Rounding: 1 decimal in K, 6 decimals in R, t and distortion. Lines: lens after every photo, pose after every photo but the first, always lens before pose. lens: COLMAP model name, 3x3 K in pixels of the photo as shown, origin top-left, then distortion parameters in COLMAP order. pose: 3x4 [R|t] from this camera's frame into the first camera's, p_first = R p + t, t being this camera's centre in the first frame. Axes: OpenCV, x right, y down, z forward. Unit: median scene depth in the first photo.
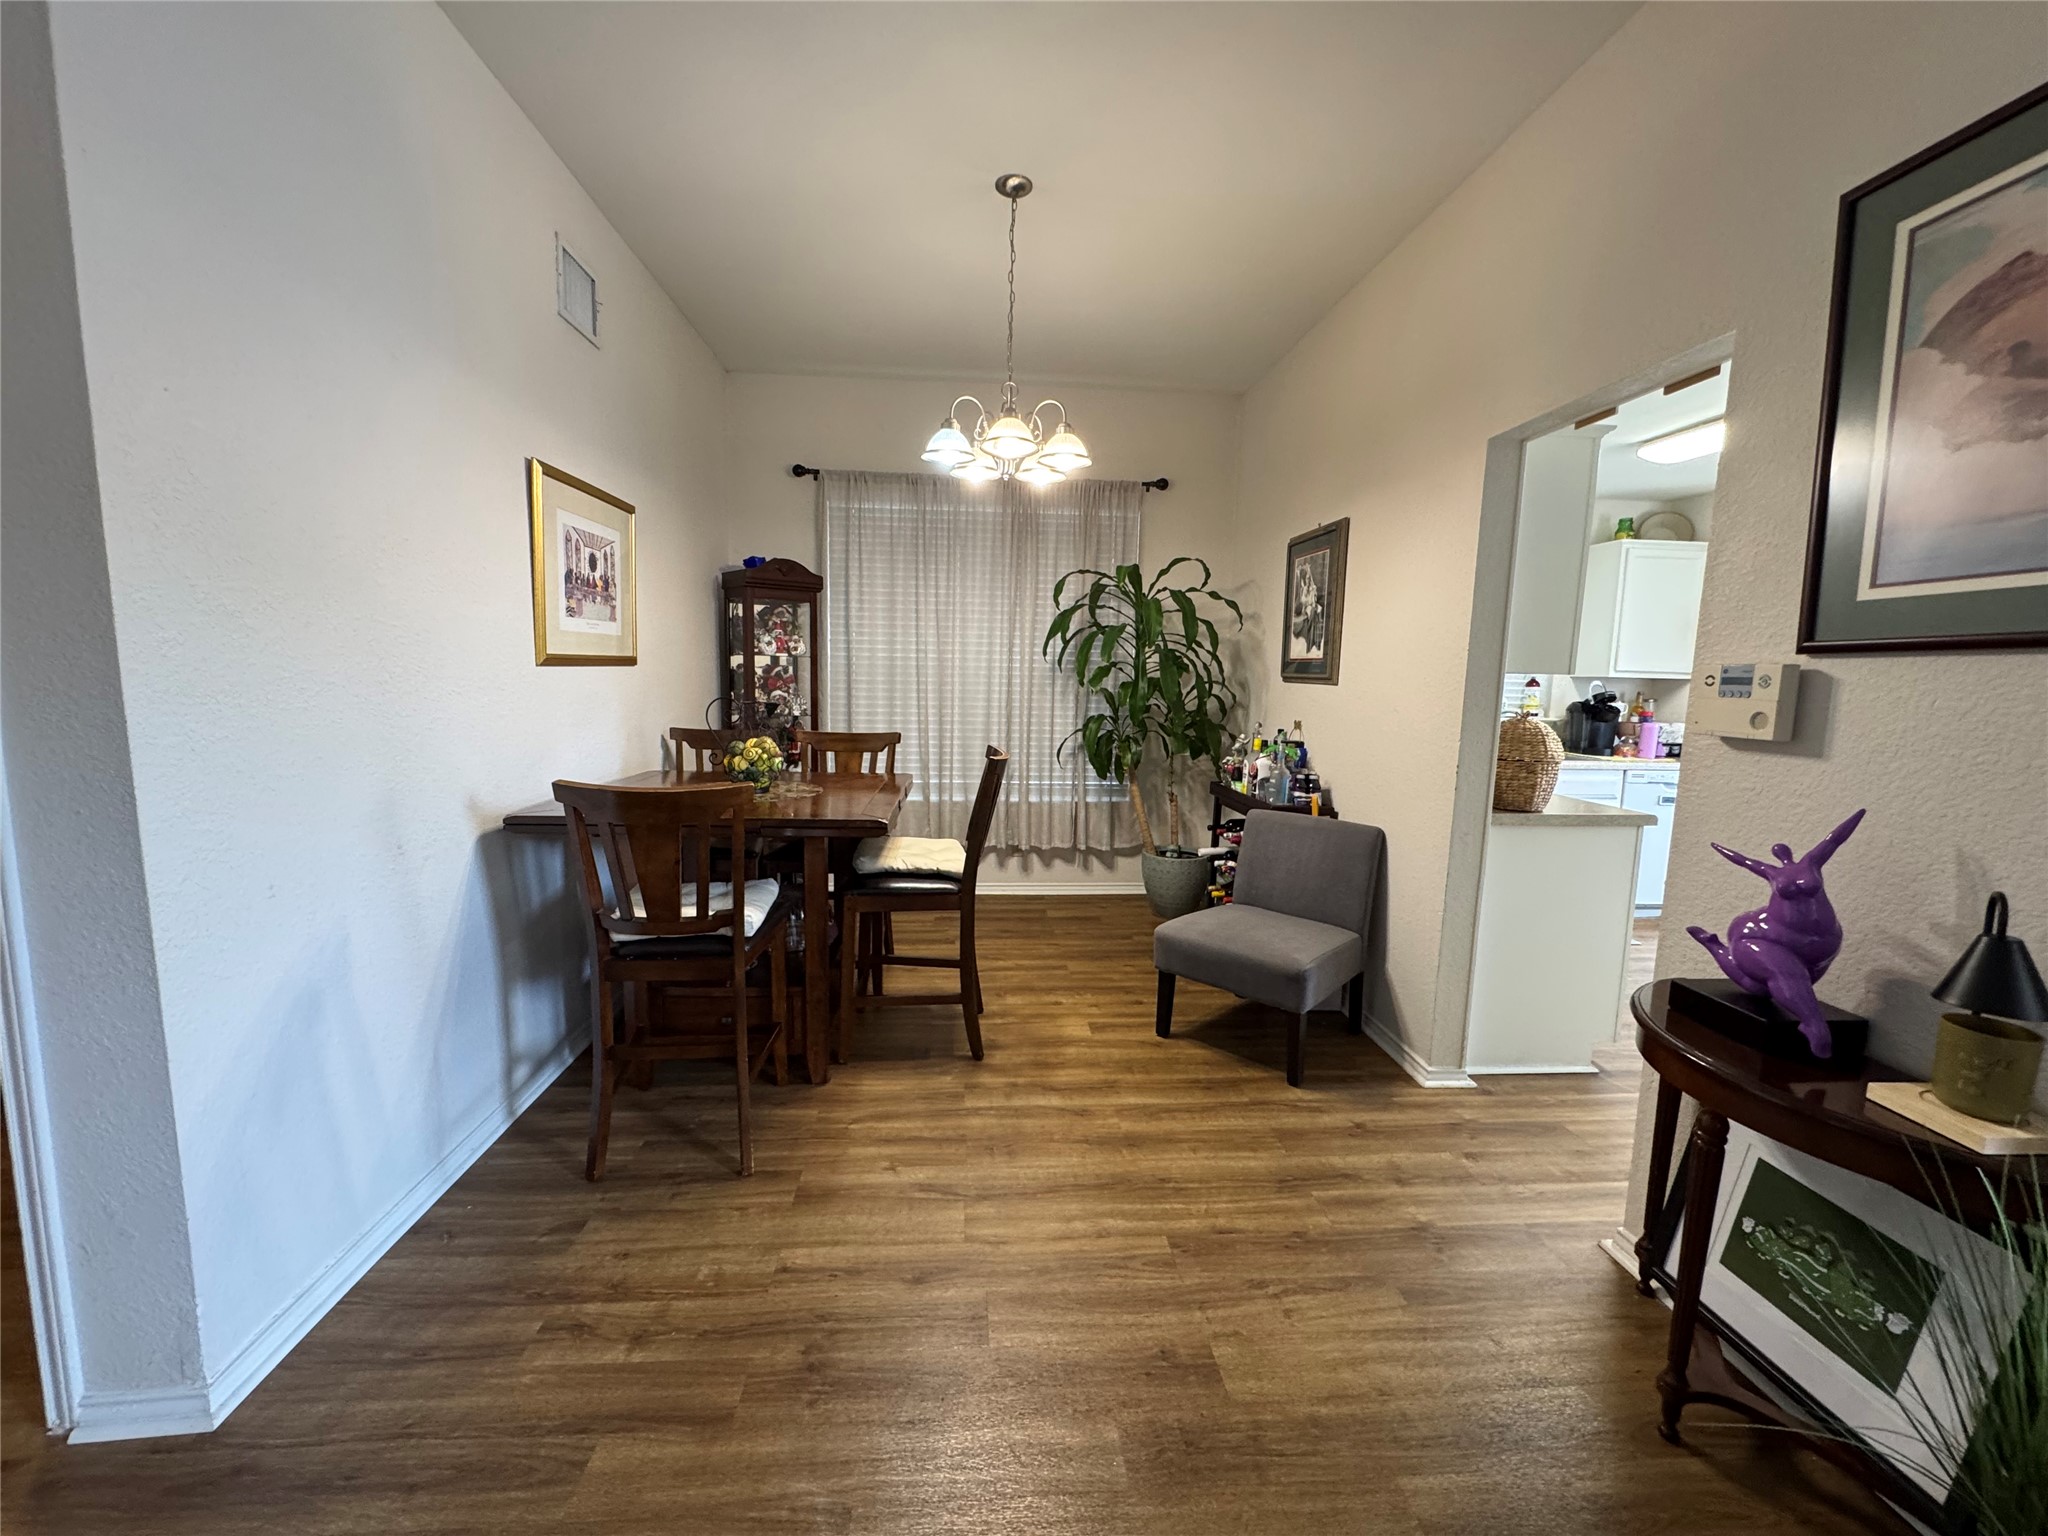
lens RADIAL K [[816.9, 0, 1025.1], [0, 816.9, 769.3], [0, 0, 1]] dist [-0.000264, -0.000093]
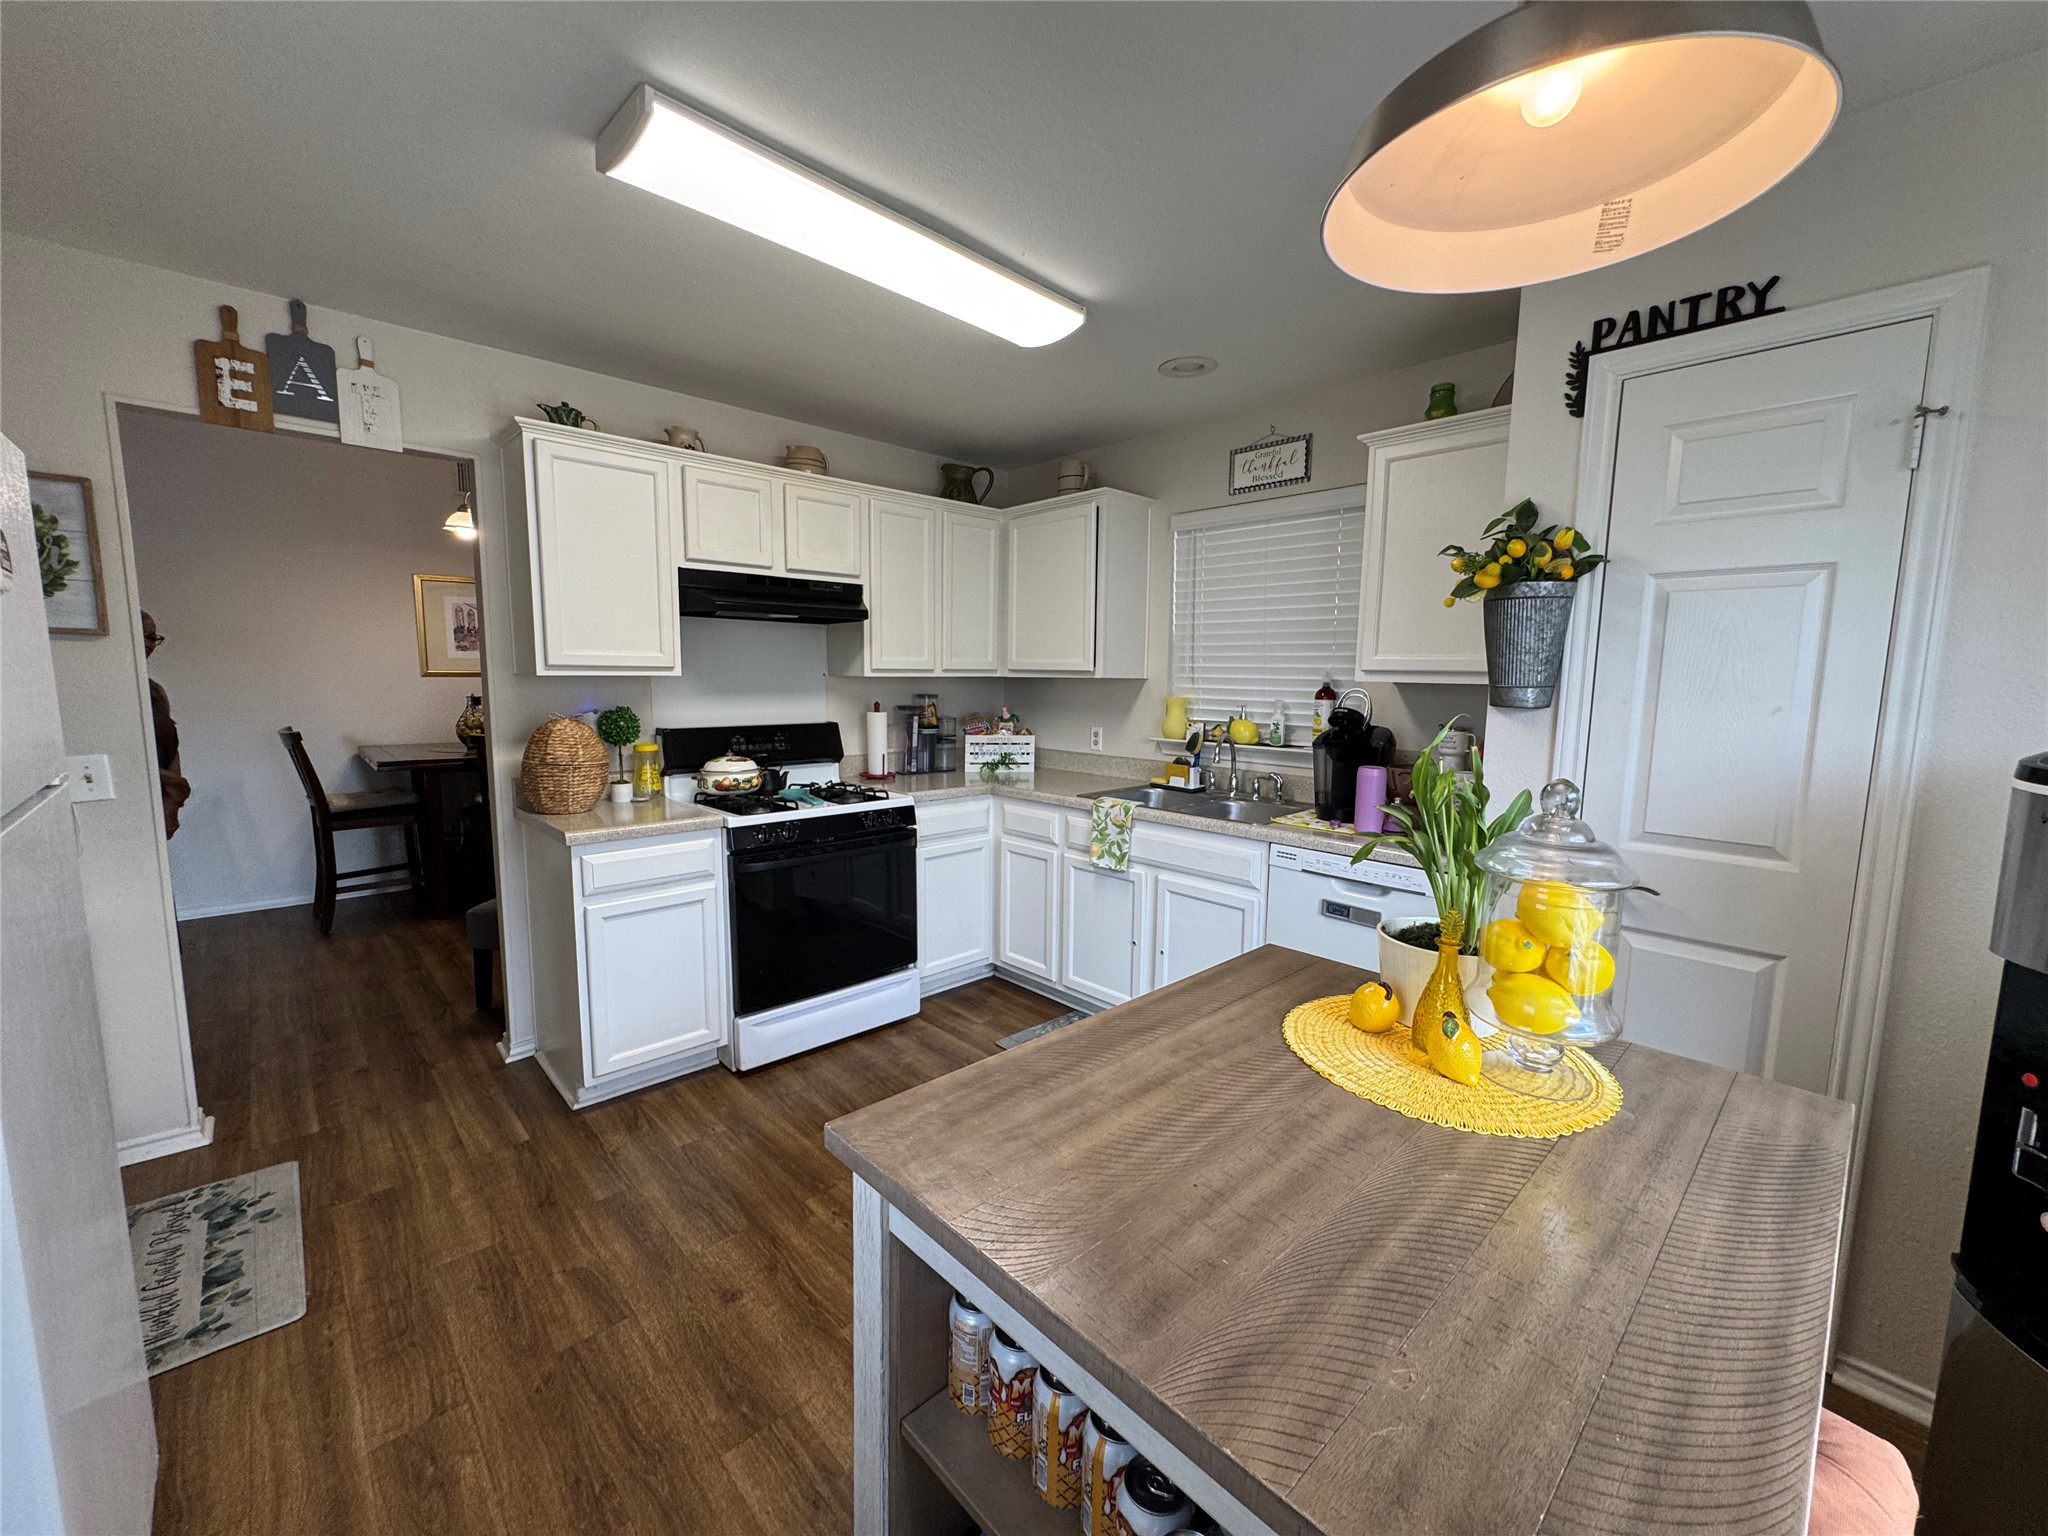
lens RADIAL K [[816.9, 0, 1025.0], [0, 816.9, 769.5], [0, 0, 1]] dist [-0.000264, -0.000093]
pose [[0.624730, 0.075074, -0.777223, 0.999488], [-0.090648, 0.995610, 0.023305, -0.045111], [0.775561, 0.055894, 0.628793, 0.467624]]
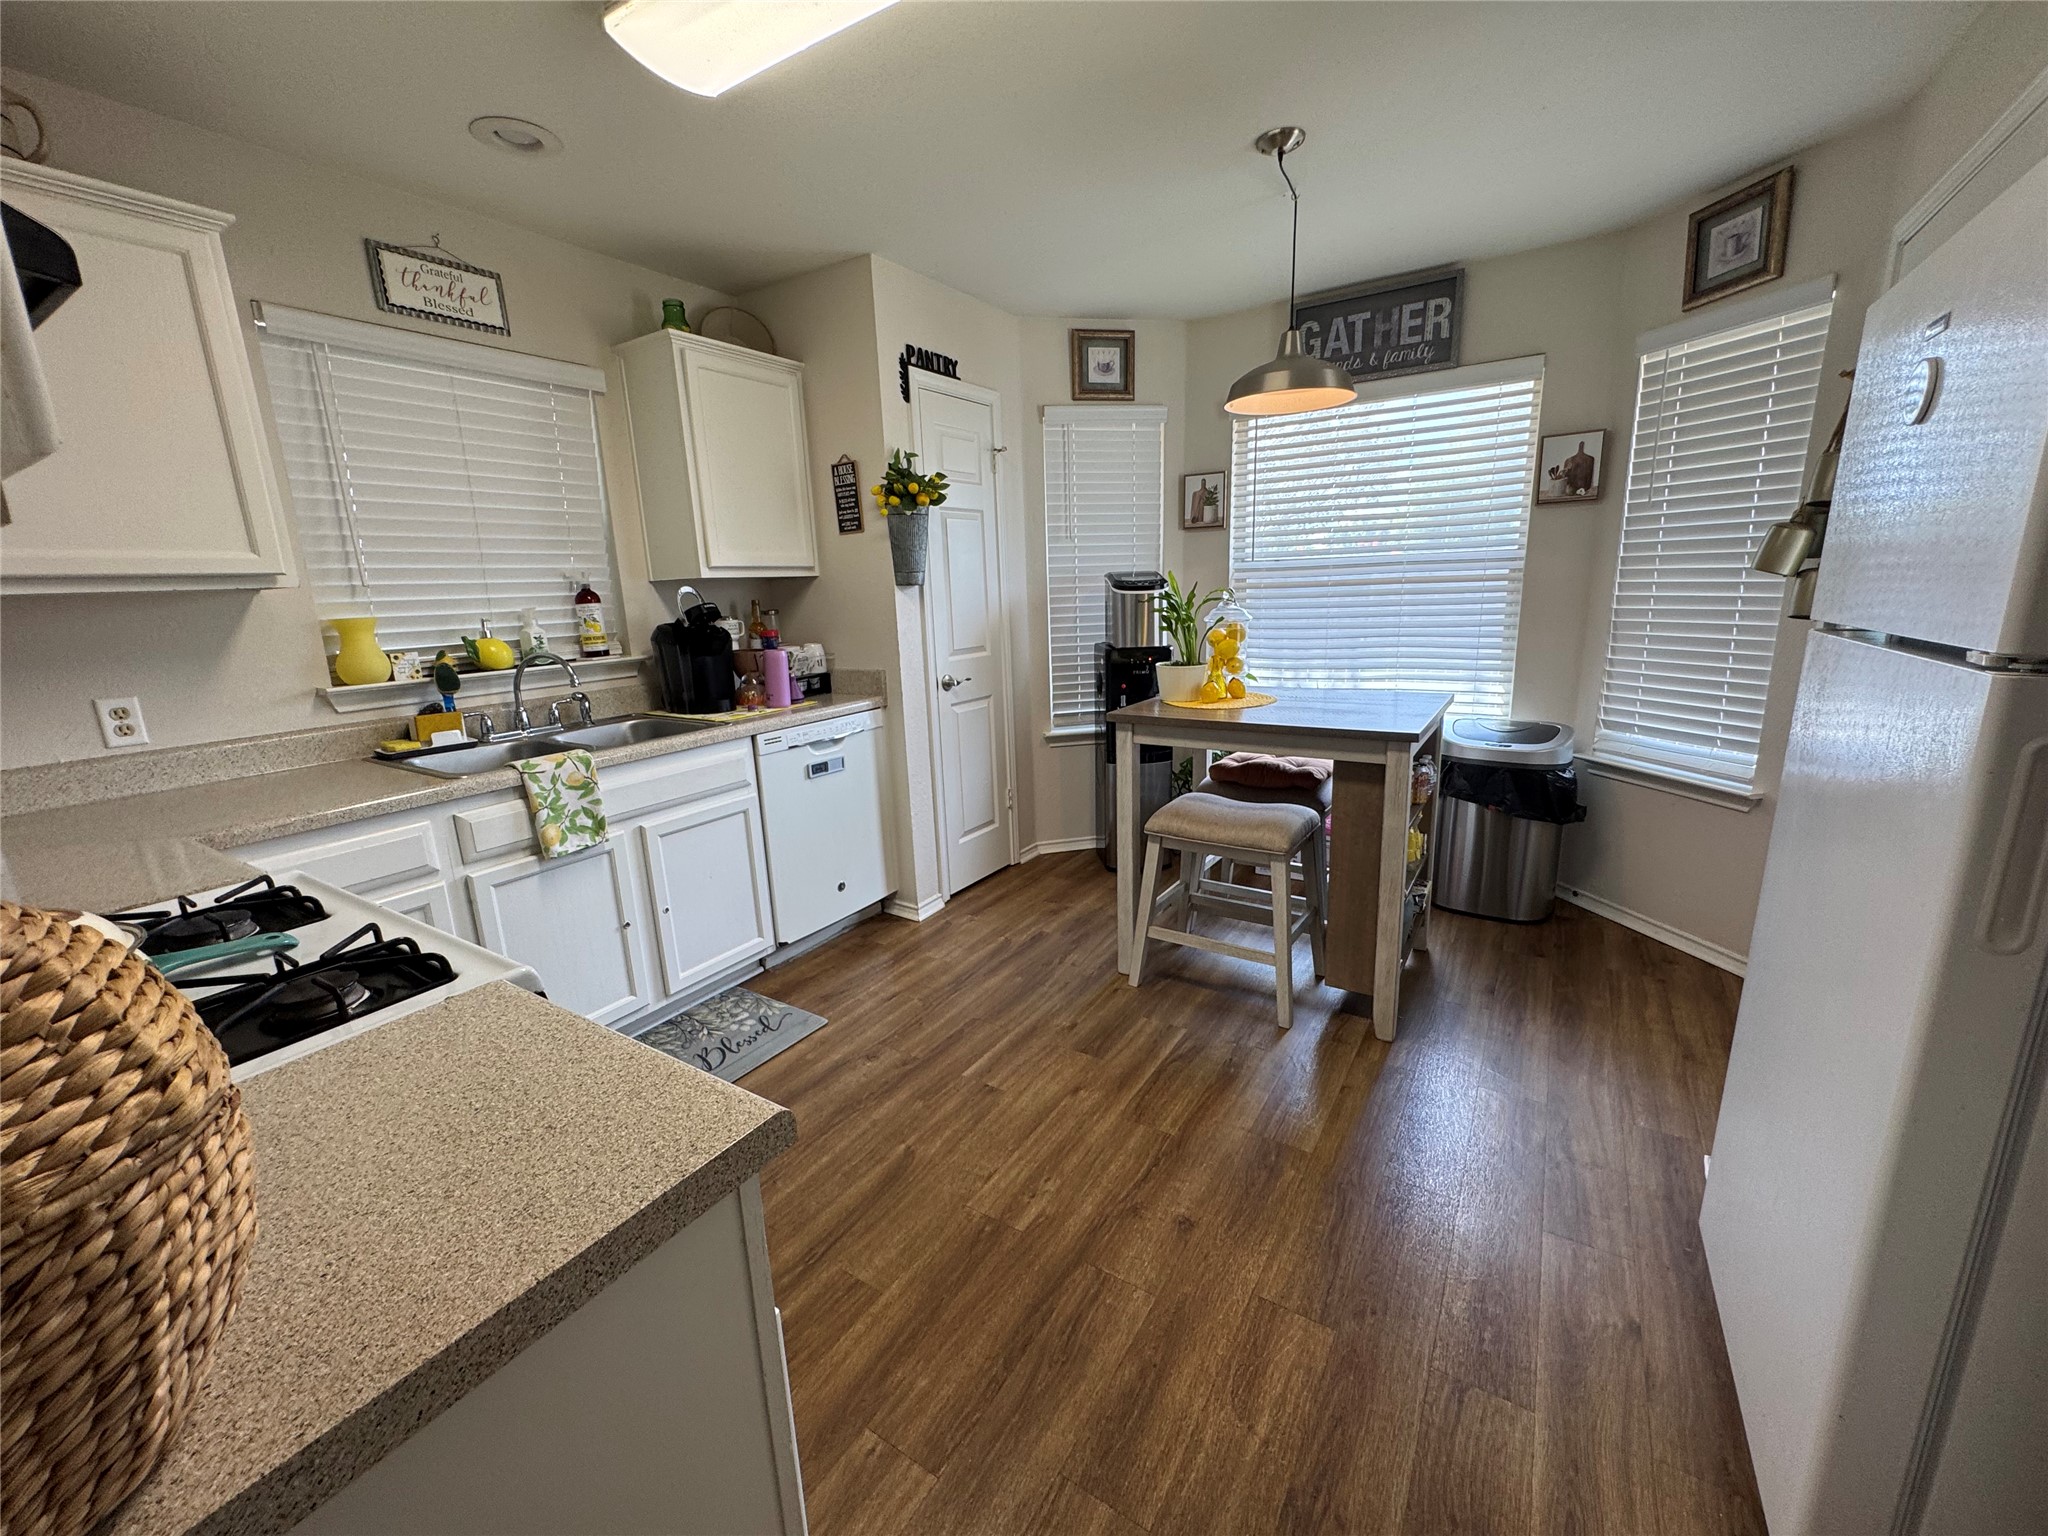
lens RADIAL K [[816.9, 0, 1027.4], [0, 816.9, 767.6], [0, 0, 1]] dist [-0.000264, -0.000093]
pose [[0.605876, -0.222773, 0.763732, 0.371923], [0.145942, 0.974826, 0.168569, -0.044282], [-0.782058, 0.009329, 0.623136, 0.443928]]
